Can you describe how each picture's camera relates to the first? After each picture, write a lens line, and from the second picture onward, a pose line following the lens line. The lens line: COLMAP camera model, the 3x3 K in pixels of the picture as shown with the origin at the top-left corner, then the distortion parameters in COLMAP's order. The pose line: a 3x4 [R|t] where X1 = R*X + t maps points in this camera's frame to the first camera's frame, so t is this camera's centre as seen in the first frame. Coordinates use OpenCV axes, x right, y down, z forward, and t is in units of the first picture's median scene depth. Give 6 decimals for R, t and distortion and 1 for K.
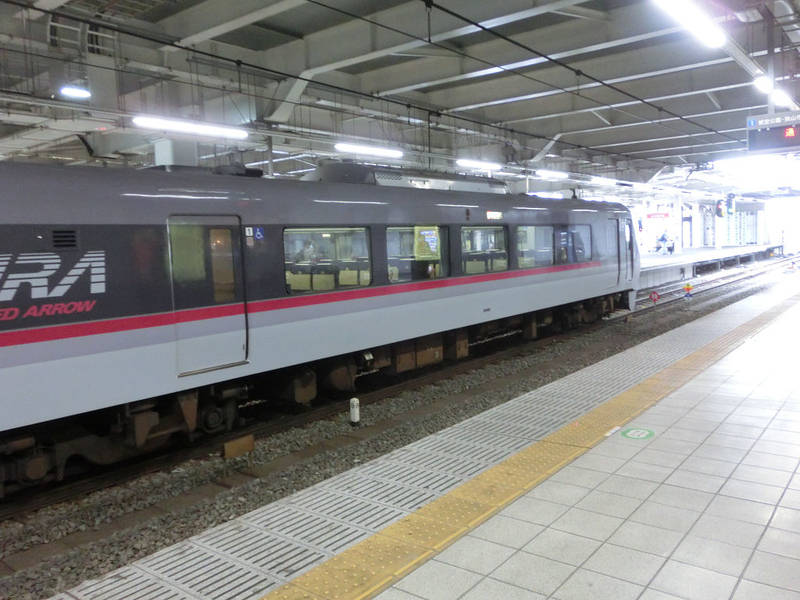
lens RADIAL K [[655.7, 0, 400.0], [0, 655.7, 300.0], [0, 0, 1]] dist [-0.006813, 0.010909]
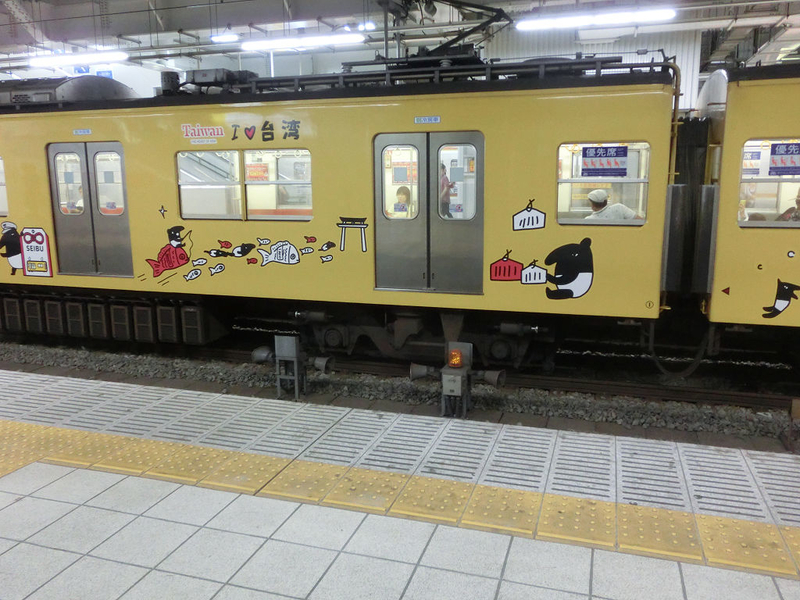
lens RADIAL K [[655.7, 0, 400.0], [0, 655.7, 300.0], [0, 0, 1]] dist [-0.006813, 0.010909]
pose [[0.352949, 0.204801, -0.912953, 0.580114], [-0.085034, 0.978733, 0.186683, -0.031596], [0.931770, 0.011742, 0.362858, 0.475310]]
